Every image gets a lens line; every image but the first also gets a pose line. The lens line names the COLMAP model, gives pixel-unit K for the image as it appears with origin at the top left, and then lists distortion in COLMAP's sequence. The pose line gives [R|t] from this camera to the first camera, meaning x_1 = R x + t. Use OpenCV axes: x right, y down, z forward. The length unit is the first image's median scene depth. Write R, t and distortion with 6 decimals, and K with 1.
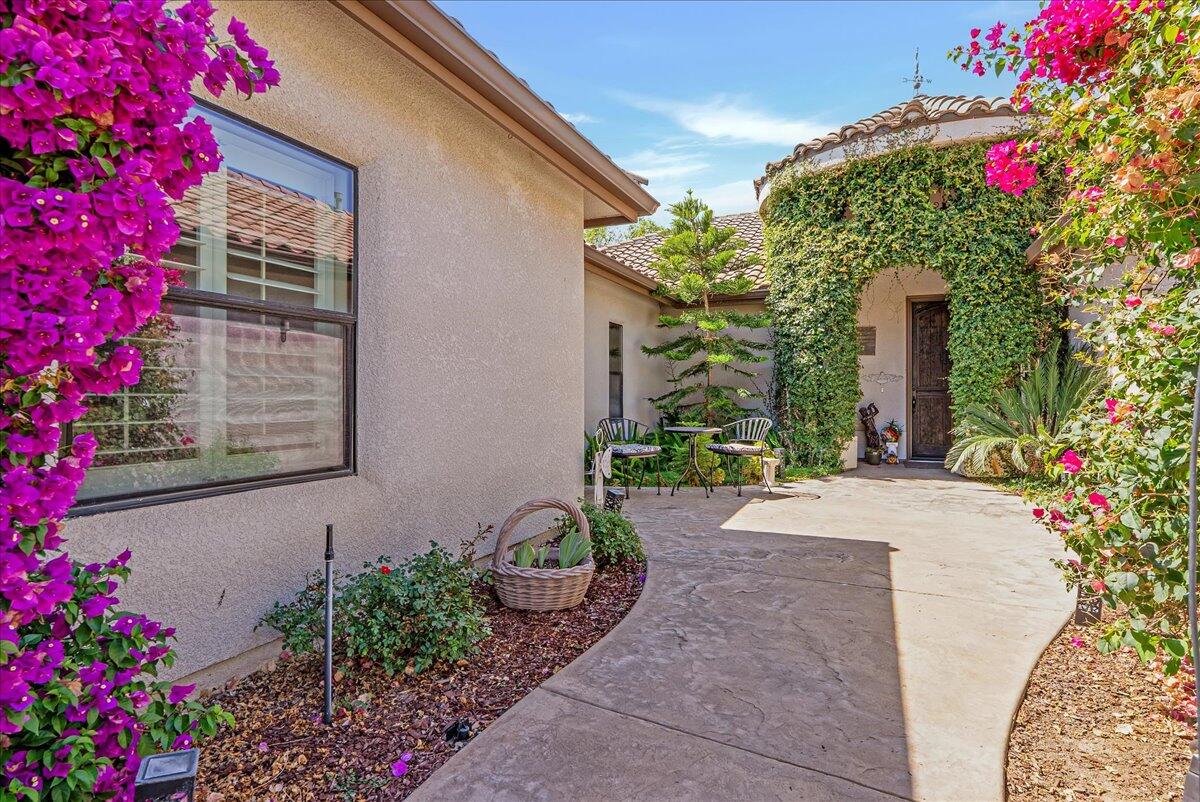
lens RADIAL K [[608.9, 0, 601.0], [0, 608.9, 400.6], [0, 0, 1]] dist [-0.001147, -0.000811]
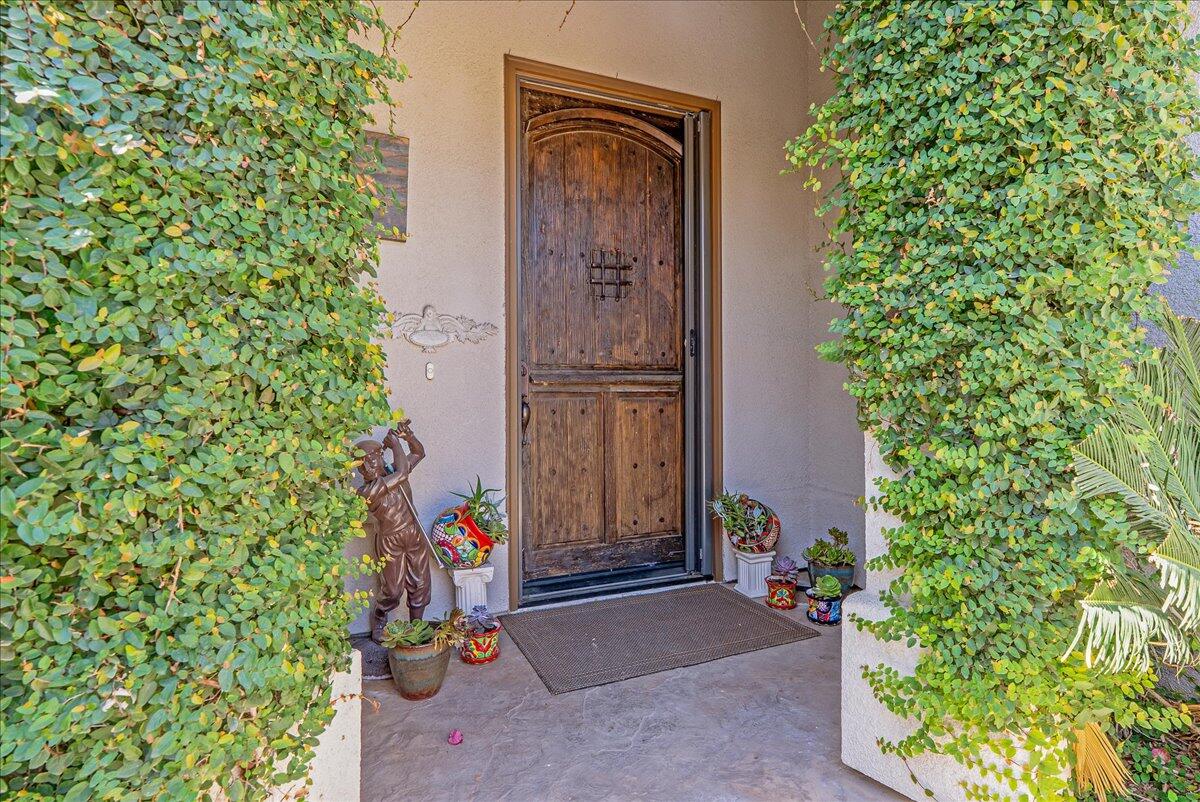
lens RADIAL K [[608.9, 0, 601.0], [0, 608.9, 400.6], [0, 0, 1]] dist [-0.001147, -0.000811]
pose [[0.669433, -0.006516, 0.742844, 0.317234], [0.006430, 0.999975, 0.002977, -0.004214], [-0.742845, 0.002783, 0.669458, 0.777182]]
